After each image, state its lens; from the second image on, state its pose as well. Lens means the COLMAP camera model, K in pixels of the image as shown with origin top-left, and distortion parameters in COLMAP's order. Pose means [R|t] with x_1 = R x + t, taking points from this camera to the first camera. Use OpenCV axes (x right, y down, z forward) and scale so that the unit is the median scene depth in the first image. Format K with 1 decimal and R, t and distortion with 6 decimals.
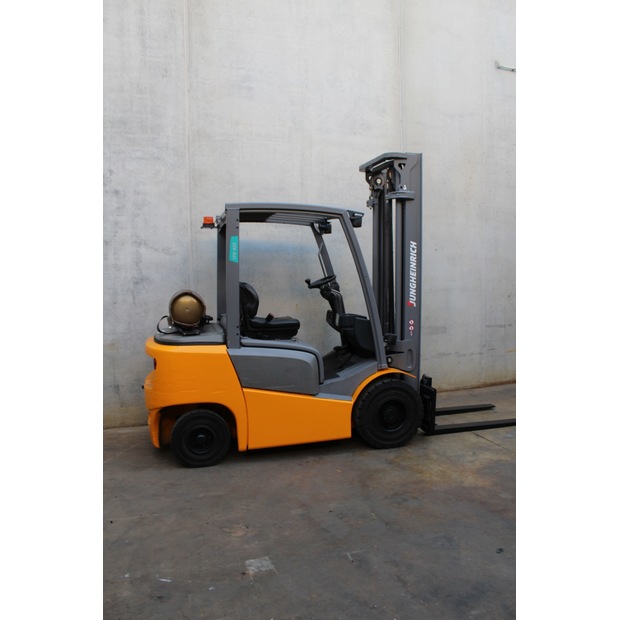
lens RADIAL K [[520.3, 0, 310.4], [0, 520.3, 315.4], [0, 0, 1]] dist [-0.138916, 0.112704]
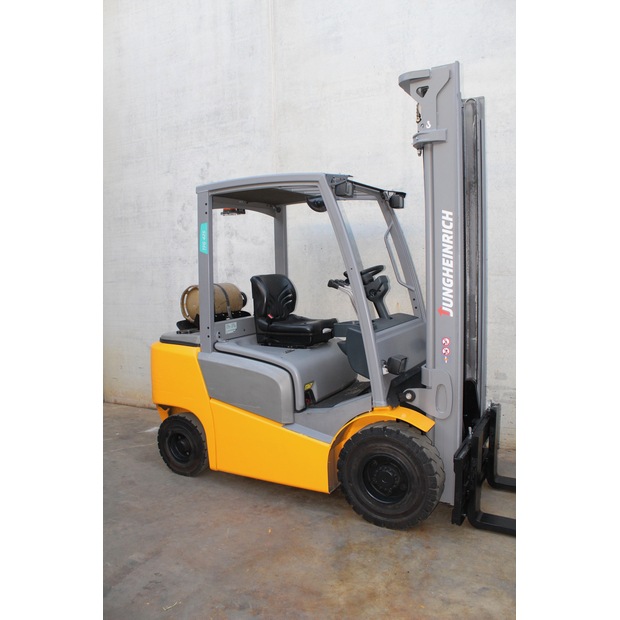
lens RADIAL K [[520.3, 0, 307.7], [0, 520.3, 311.2], [0, 0, 1]] dist [-0.138916, 0.112704]
pose [[0.697412, 0.055219, -0.714540, 0.476680], [-0.040445, 0.998471, 0.037686, -0.036662], [0.715528, 0.002617, 0.698579, 0.414073]]
